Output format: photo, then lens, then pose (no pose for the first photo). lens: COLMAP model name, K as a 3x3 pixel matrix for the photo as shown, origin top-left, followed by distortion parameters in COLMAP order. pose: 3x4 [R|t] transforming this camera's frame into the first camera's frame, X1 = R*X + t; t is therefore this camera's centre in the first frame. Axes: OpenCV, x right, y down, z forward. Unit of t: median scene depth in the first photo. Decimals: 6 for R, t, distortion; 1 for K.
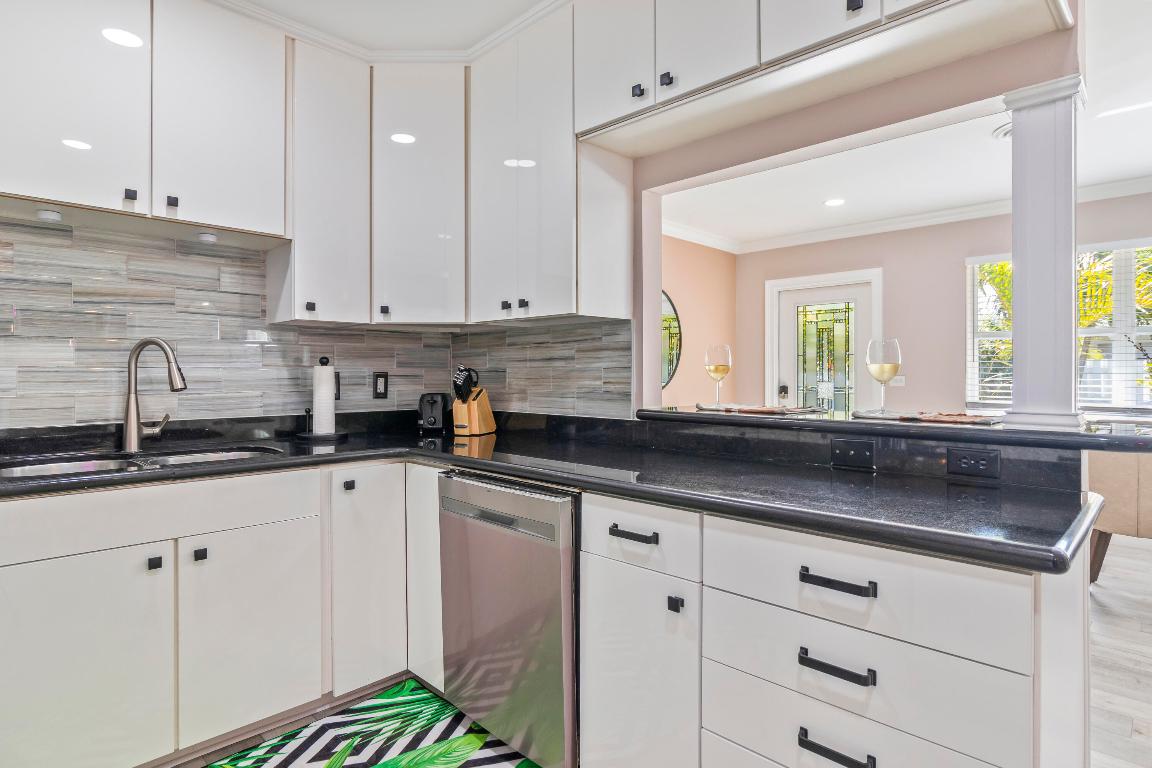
lens RADIAL K [[615.9, 0, 572.8], [0, 615.9, 372.1], [0, 0, 1]] dist [0.000102, -0.000005]
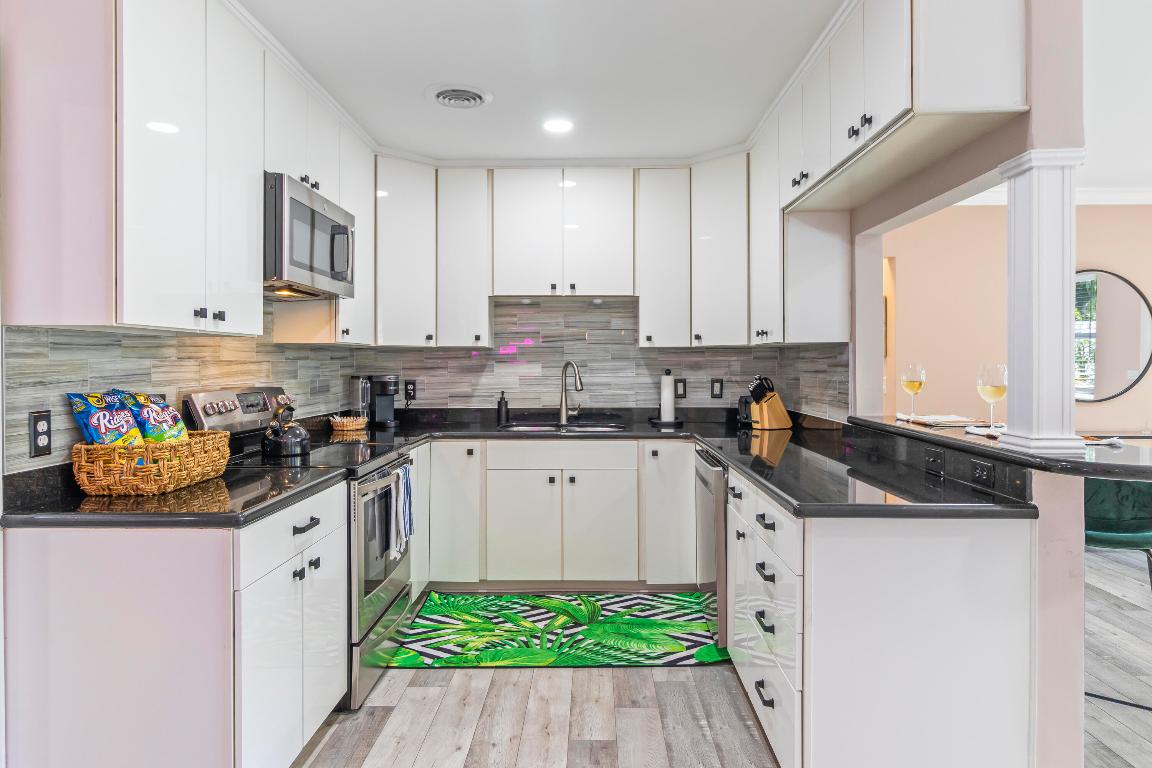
lens RADIAL K [[699.7, 0, 581.3], [0, 699.7, 362.3], [0, 0, 1]] dist [-0.001968, -0.000601]
pose [[0.689483, -0.000908, -0.724301, 0.746231], [0.004744, 0.999983, 0.003262, -0.053040], [0.724286, -0.005685, 0.689476, -0.347507]]
